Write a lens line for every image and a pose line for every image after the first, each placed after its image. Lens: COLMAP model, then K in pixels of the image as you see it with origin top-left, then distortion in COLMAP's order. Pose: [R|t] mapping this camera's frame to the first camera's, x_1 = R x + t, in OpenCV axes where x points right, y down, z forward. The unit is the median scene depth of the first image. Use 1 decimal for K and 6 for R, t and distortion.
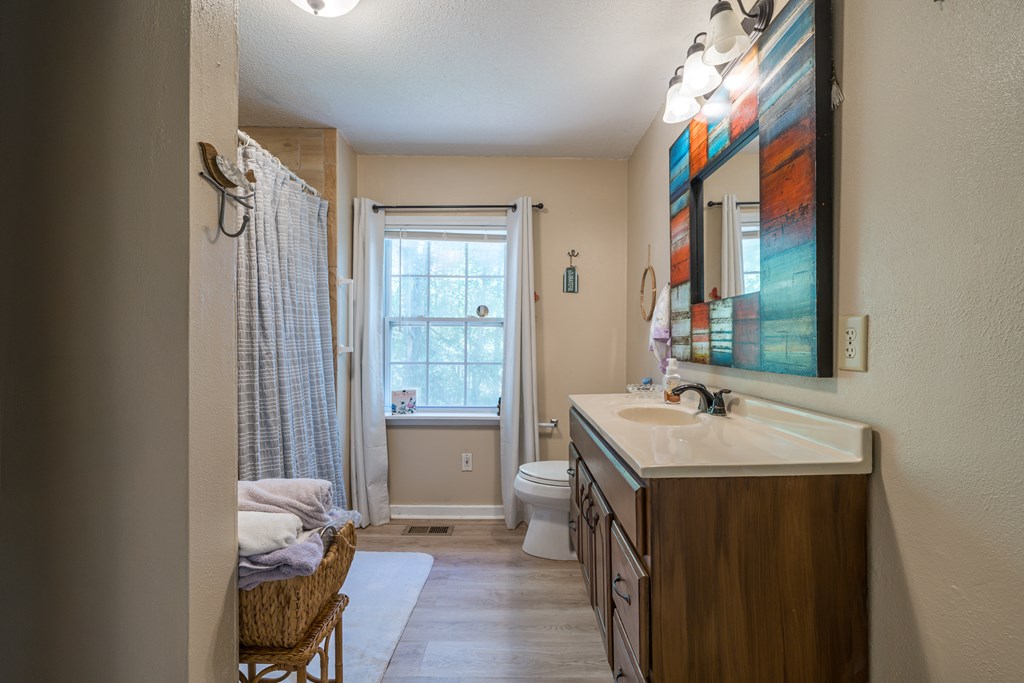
lens RADIAL K [[470.6, 0, 512.0], [0, 470.6, 341.5], [0, 0, 1]] dist [0.000519, -0.000007]
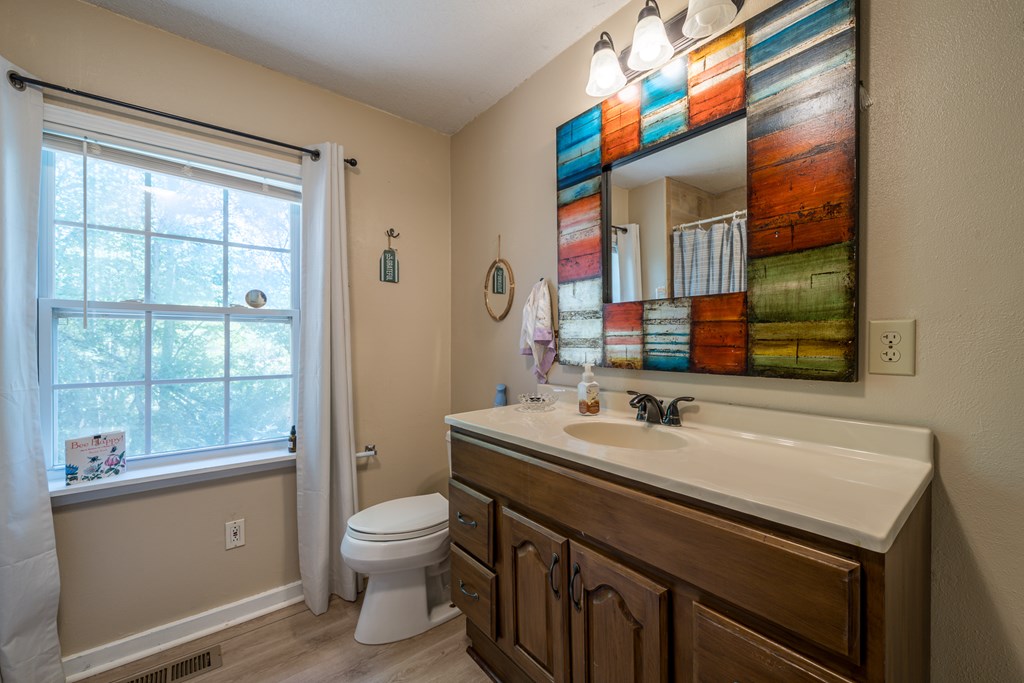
lens RADIAL K [[428.7, 0, 512.0], [0, 428.7, 341.5], [0, 0, 1]] dist [0.000033, -0.000299]
pose [[0.762333, -0.002793, 0.647178, -0.193252], [0.002342, 0.999996, 0.001558, -0.004663], [-0.647180, 0.000328, 0.762337, 0.327882]]
